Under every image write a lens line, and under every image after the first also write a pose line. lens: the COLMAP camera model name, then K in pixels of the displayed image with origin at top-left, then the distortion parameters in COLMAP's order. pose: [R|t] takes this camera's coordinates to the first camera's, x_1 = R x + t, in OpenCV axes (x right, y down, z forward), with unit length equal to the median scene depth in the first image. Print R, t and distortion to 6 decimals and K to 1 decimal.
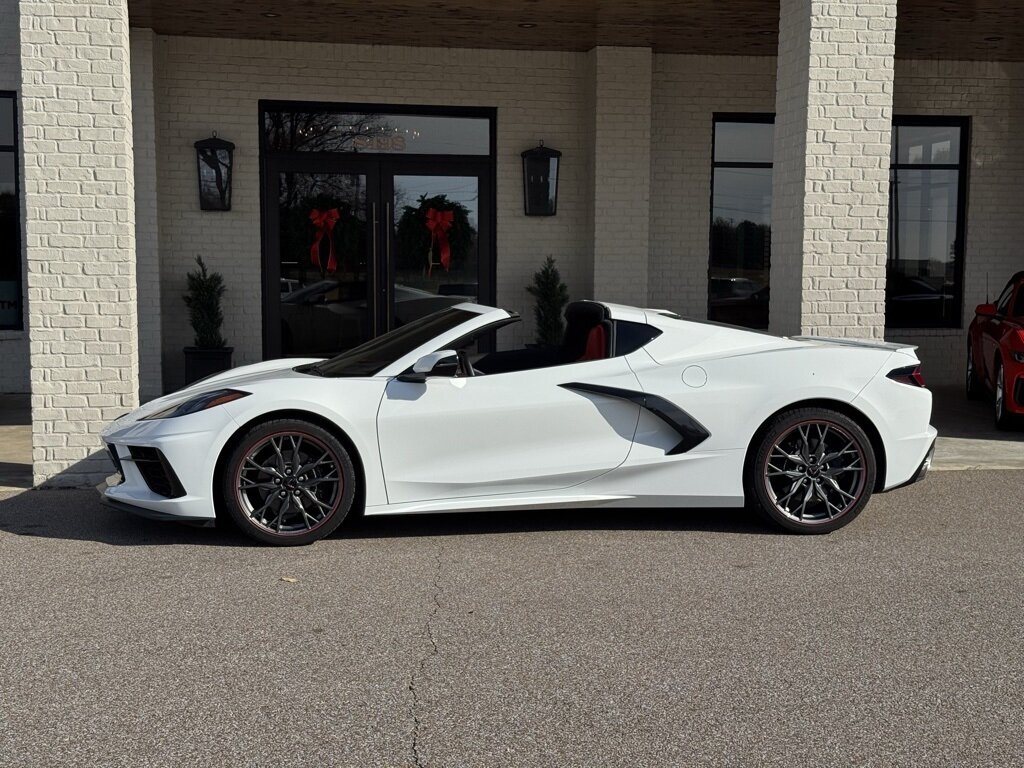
lens RADIAL K [[1428.5, 0, 507.1], [0, 1428.5, 388.1], [0, 0, 1]] dist [0.193095, -0.394198]
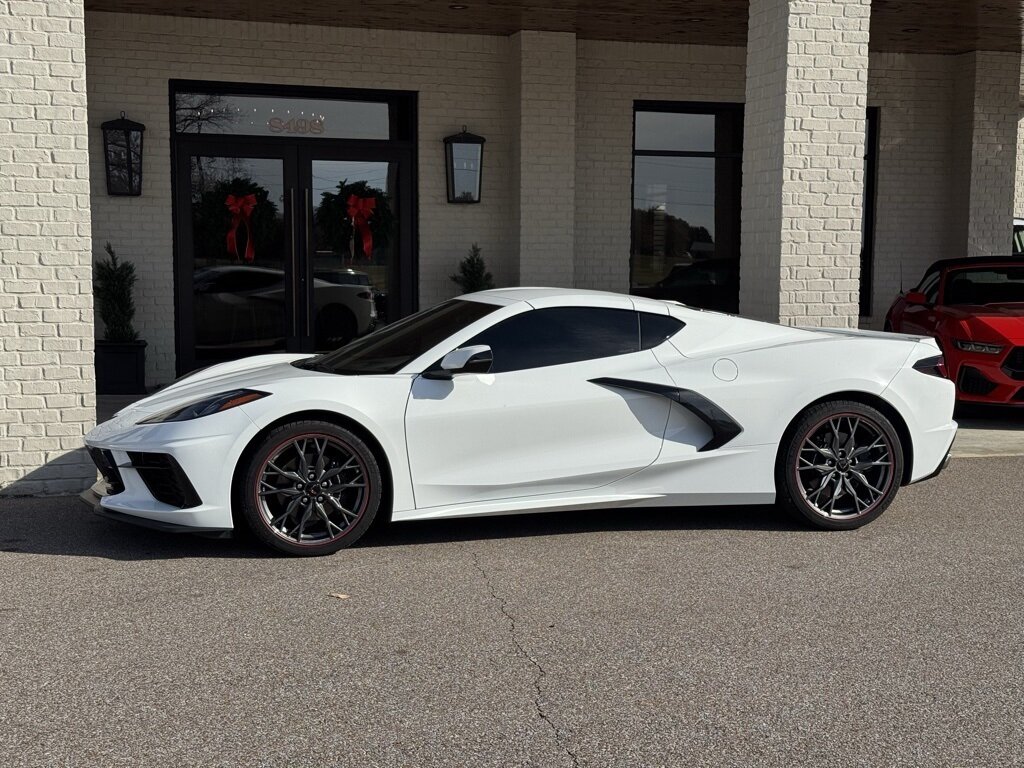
lens RADIAL K [[1423.4, 0, 512.6], [0, 1423.4, 382.6], [0, 0, 1]] dist [0.203332, -0.443921]
pose [[0.992971, -0.011087, 0.117838, -0.094448], [0.010481, 0.999928, 0.005761, -0.005057], [-0.117894, -0.004486, 0.993016, 0.044498]]
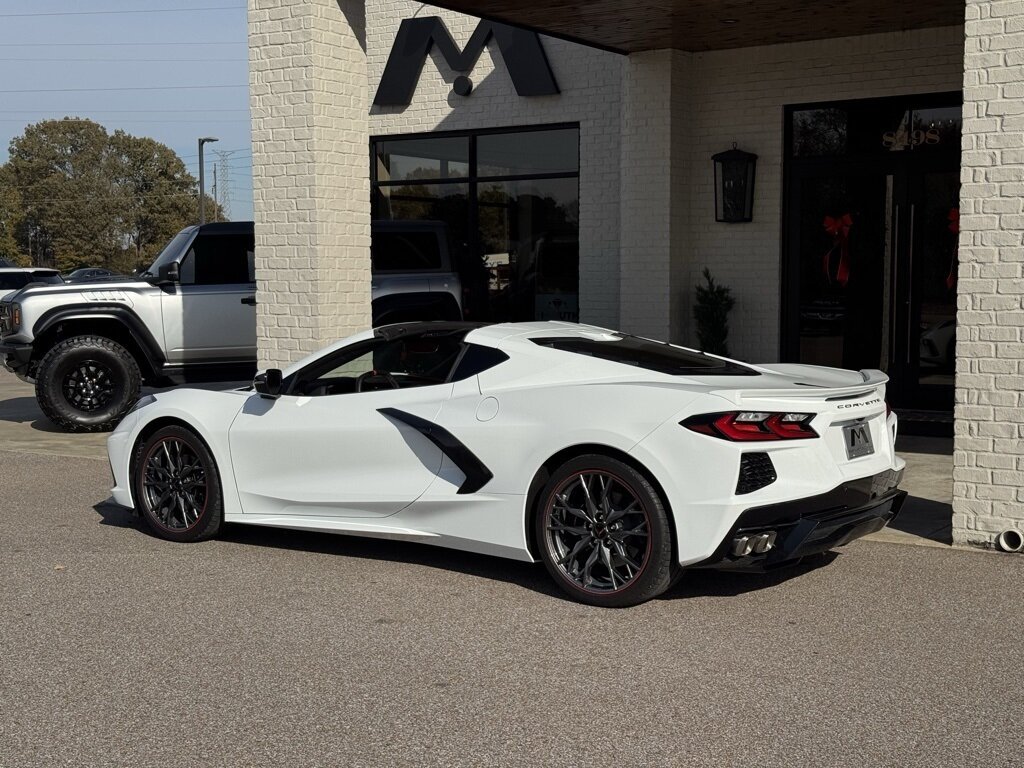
lens RADIAL K [[1427.0, 0, 510.9], [0, 1427.0, 387.9], [0, 0, 1]] dist [0.197128, -0.396932]
pose [[0.718270, 0.048193, -0.694093, 0.574500], [-0.050197, 0.998588, 0.017390, -0.028447], [0.693951, 0.022350, 0.719675, 0.278612]]
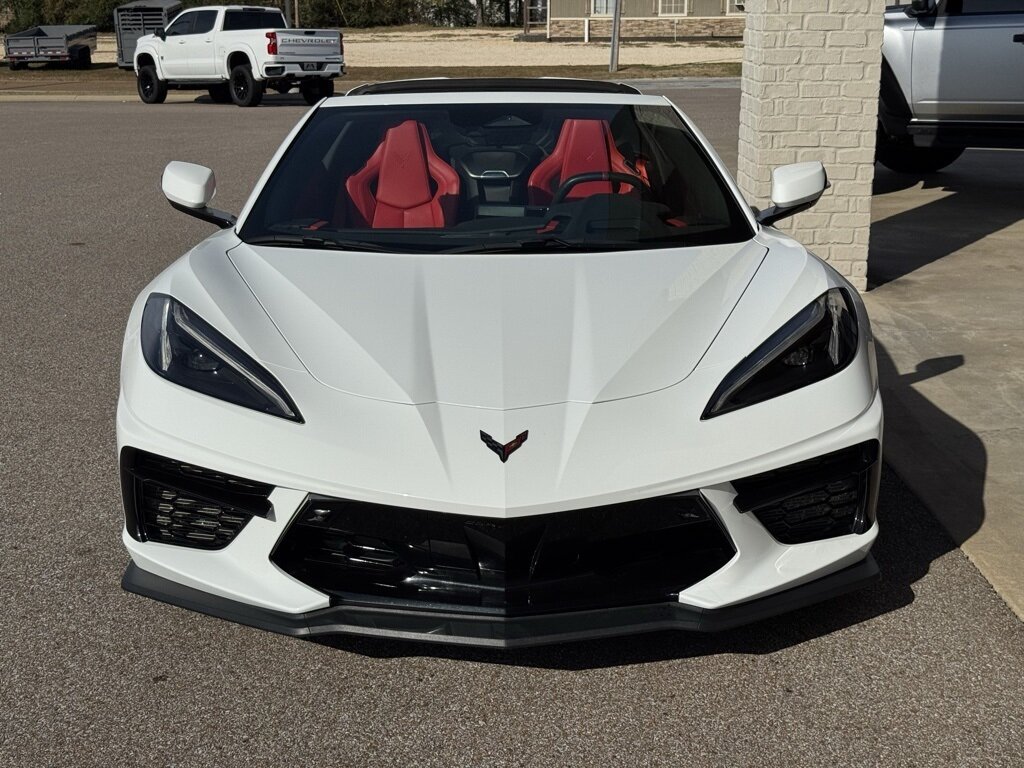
lens RADIAL K [[1423.4, 0, 512.6], [0, 1423.4, 382.6], [0, 0, 1]] dist [0.203332, -0.443921]
pose [[-0.170022, 0.246981, -0.953988, 0.526156], [-0.079058, 0.961544, 0.263027, -0.083037], [0.982264, 0.120140, -0.143958, 0.921315]]
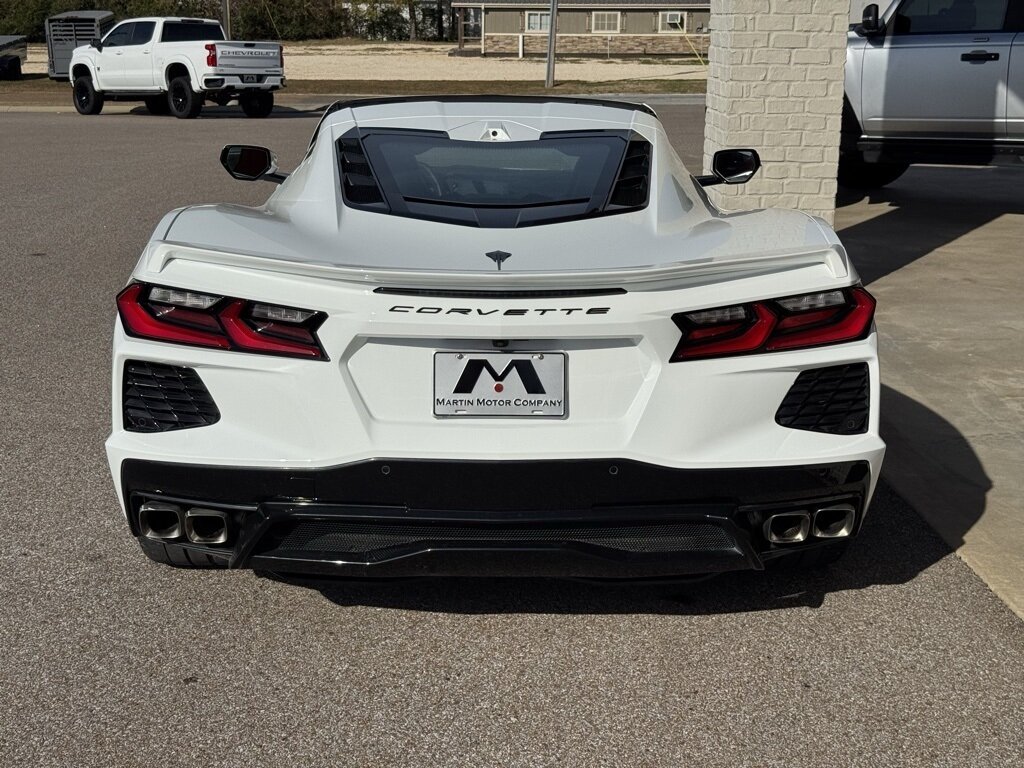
lens RADIAL K [[1423.5, 0, 508.4], [0, 1423.5, 380.5], [0, 0, 1]] dist [0.200216, -0.430661]
pose [[-0.126277, 0.236521, -0.963385, 0.537478], [-0.089258, 0.964511, 0.248498, -0.081141], [0.987971, 0.117370, -0.100685, 0.900969]]
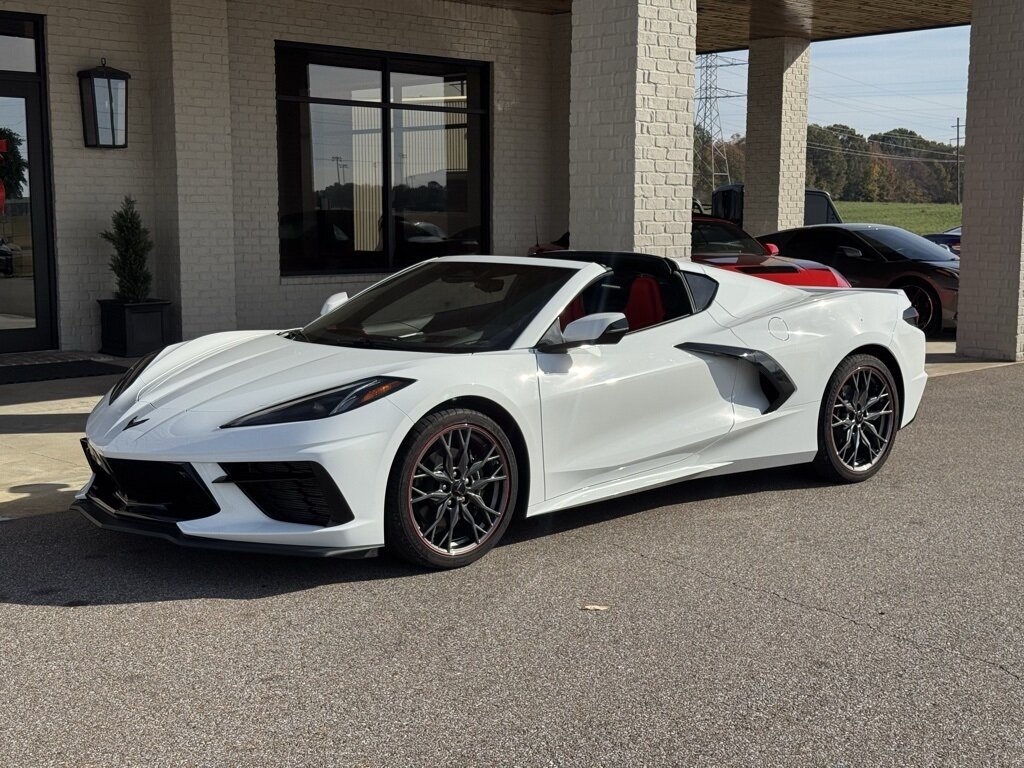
lens RADIAL K [[1423.4, 0, 512.6], [0, 1423.4, 382.6], [0, 0, 1]] dist [0.203332, -0.443921]
pose [[0.833589, -0.071673, 0.547716, -0.403388], [0.050470, 0.997281, 0.053689, -0.024417], [-0.550075, -0.017112, 0.834940, 0.234365]]
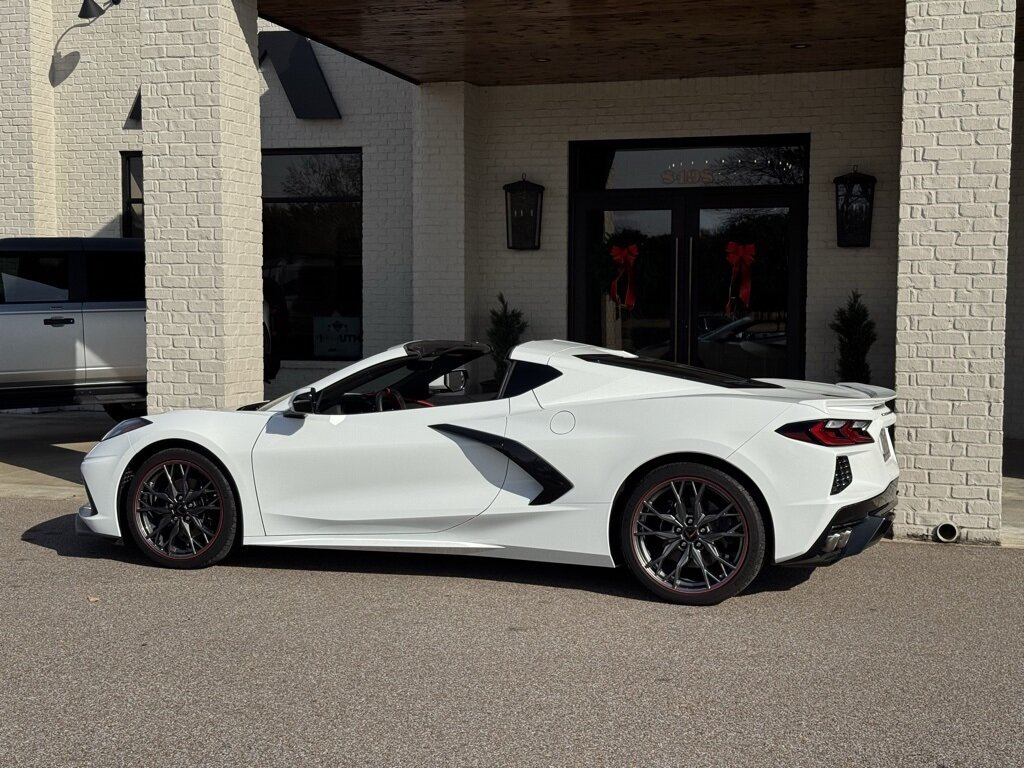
lens RADIAL K [[1428.1, 0, 508.5], [0, 1428.1, 383.0], [0, 0, 1]] dist [0.196540, -0.409657]
pose [[0.890258, 0.025592, -0.454738, 0.394870], [-0.037830, 0.999125, -0.017832, -0.012061], [0.453883, 0.033078, 0.890447, 0.117060]]
